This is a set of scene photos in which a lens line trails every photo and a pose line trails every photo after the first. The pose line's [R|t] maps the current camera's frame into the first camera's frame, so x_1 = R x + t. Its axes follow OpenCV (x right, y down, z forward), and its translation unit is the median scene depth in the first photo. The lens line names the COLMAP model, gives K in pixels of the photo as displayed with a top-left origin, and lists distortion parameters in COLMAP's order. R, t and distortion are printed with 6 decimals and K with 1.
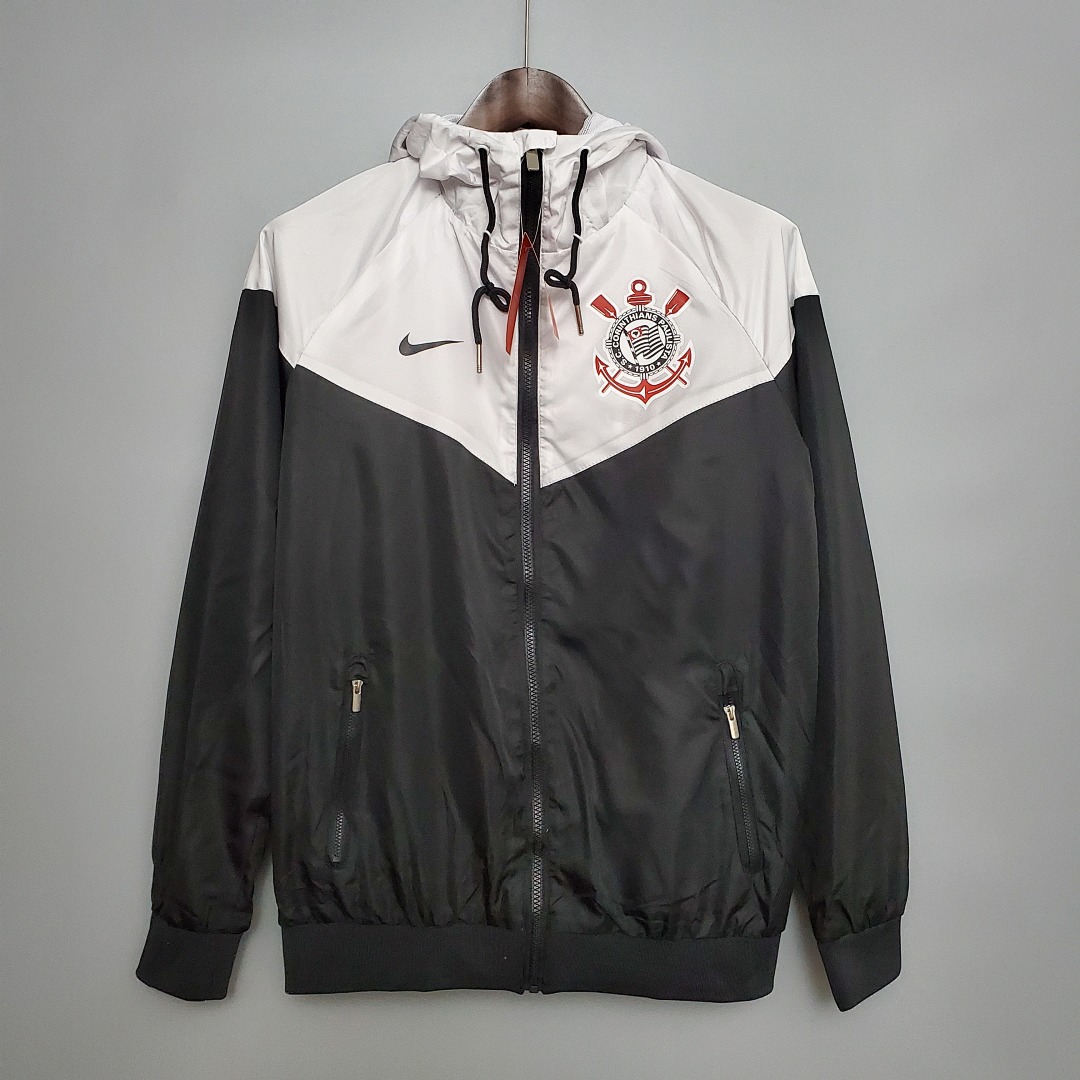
lens RADIAL K [[1173.2, 0, 540.0], [0, 1173.2, 540.0], [0, 0, 1]] dist [0.243272, -0.809413]
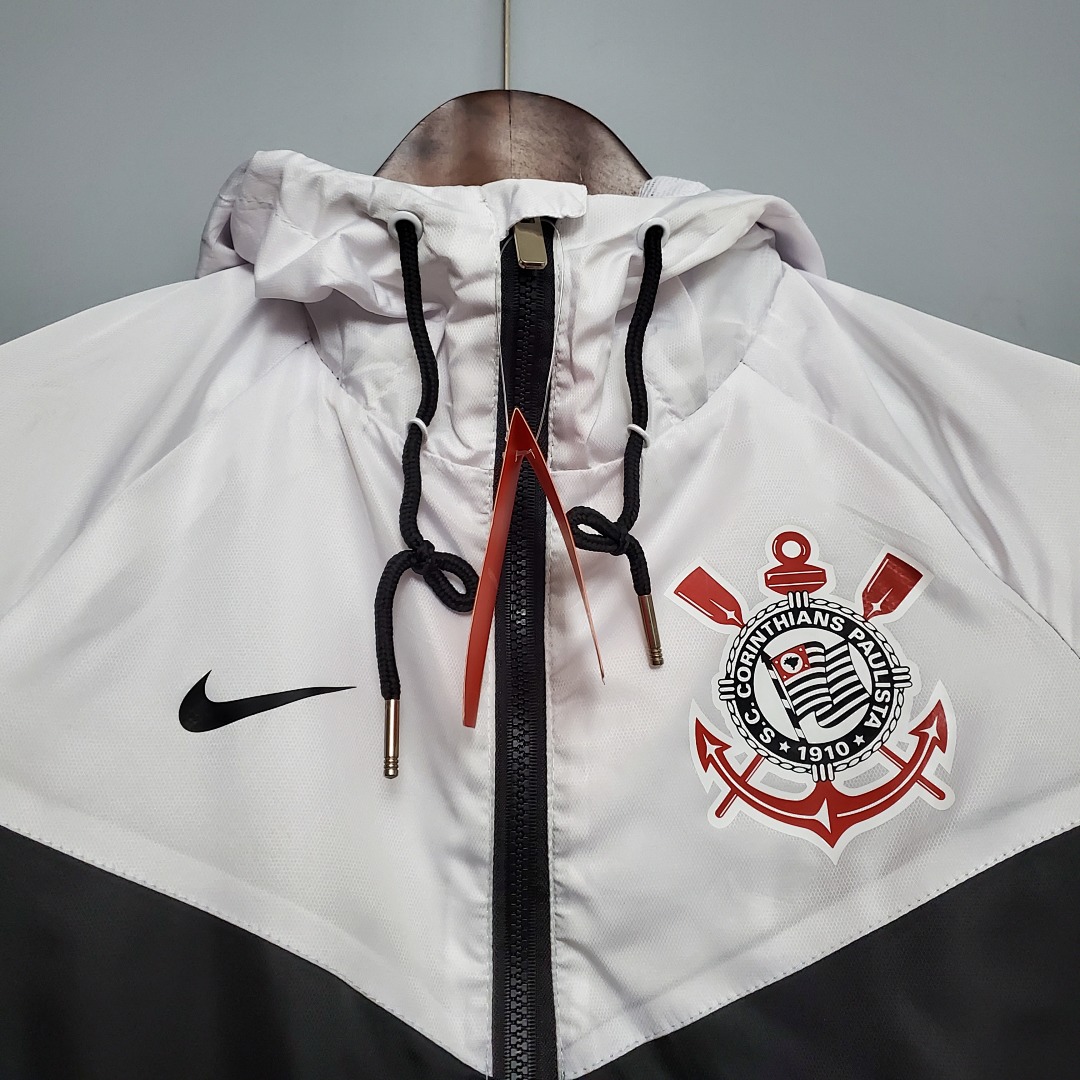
lens RADIAL K [[1173.2, 0, 540.0], [0, 1173.2, 540.0], [0, 0, 1]] dist [0.243272, -0.809413]
pose [[0.999162, -0.008051, 0.040136, -0.019007], [0.016599, 0.975930, -0.217452, -0.130012], [-0.037419, 0.217936, 0.975246, 0.608814]]
